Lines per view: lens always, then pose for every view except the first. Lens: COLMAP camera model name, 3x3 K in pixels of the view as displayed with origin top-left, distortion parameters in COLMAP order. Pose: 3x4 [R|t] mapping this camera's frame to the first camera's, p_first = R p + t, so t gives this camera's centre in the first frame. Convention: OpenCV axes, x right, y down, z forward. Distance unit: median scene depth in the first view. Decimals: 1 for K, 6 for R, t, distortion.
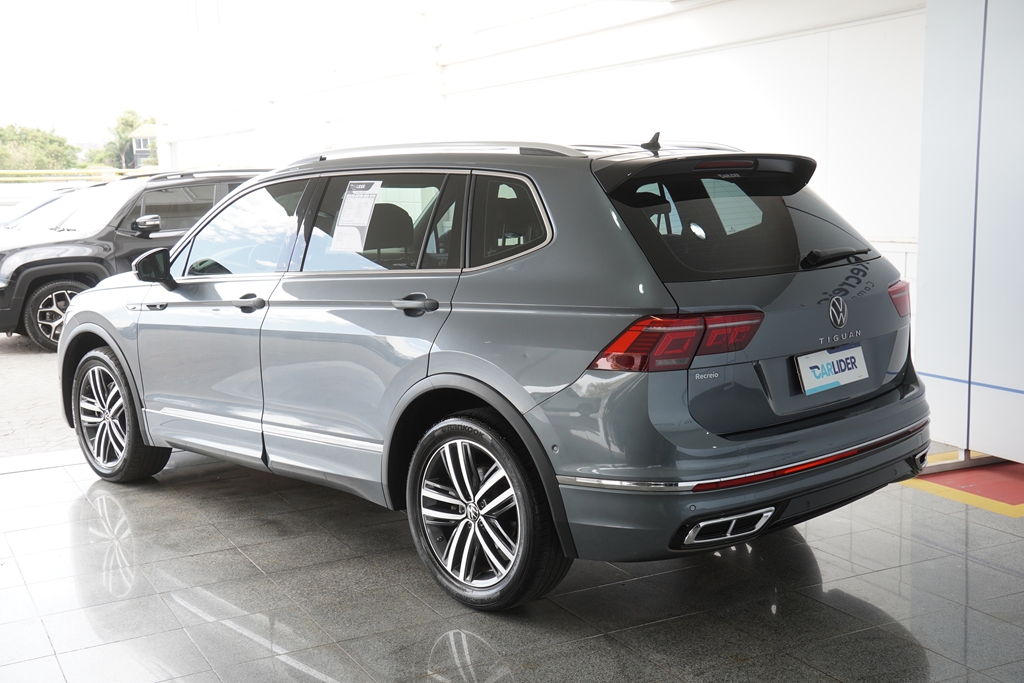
lens RADIAL K [[1318.4, 0, 511.7], [0, 1318.4, 342.5], [0, 0, 1]] dist [0.101724, 0.000000]
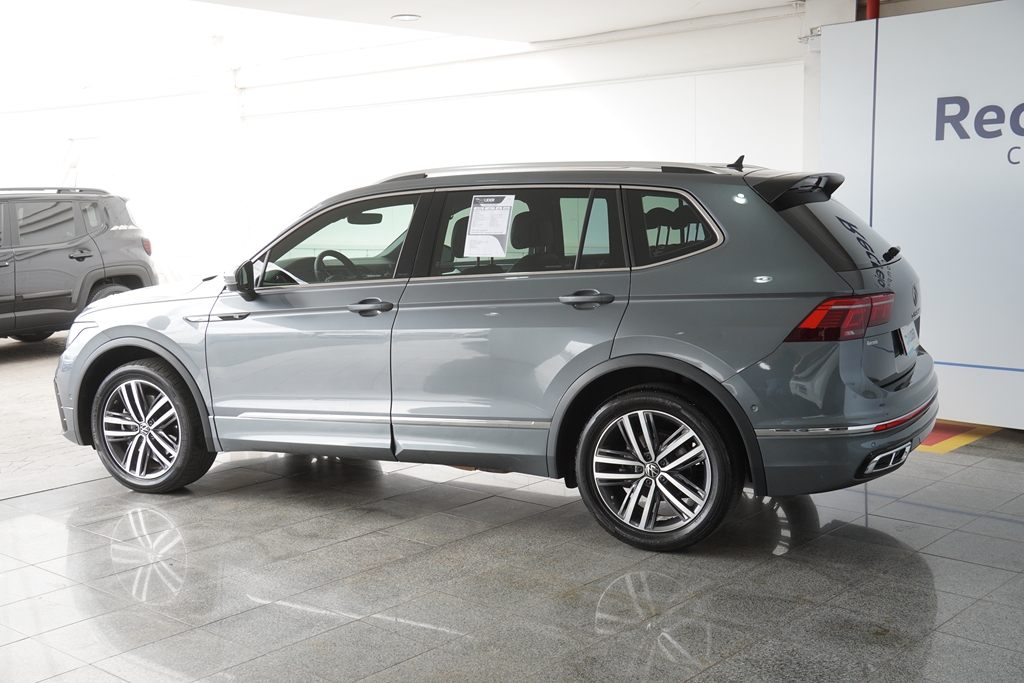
lens RADIAL K [[1318.4, 0, 511.4], [0, 1318.4, 342.5], [0, 0, 1]] dist [0.101724, 0.000000]
pose [[0.925176, -0.040752, 0.377345, -0.567968], [0.048117, 0.998791, -0.010107, 0.017999], [-0.376477, 0.027507, 0.926018, -0.059527]]
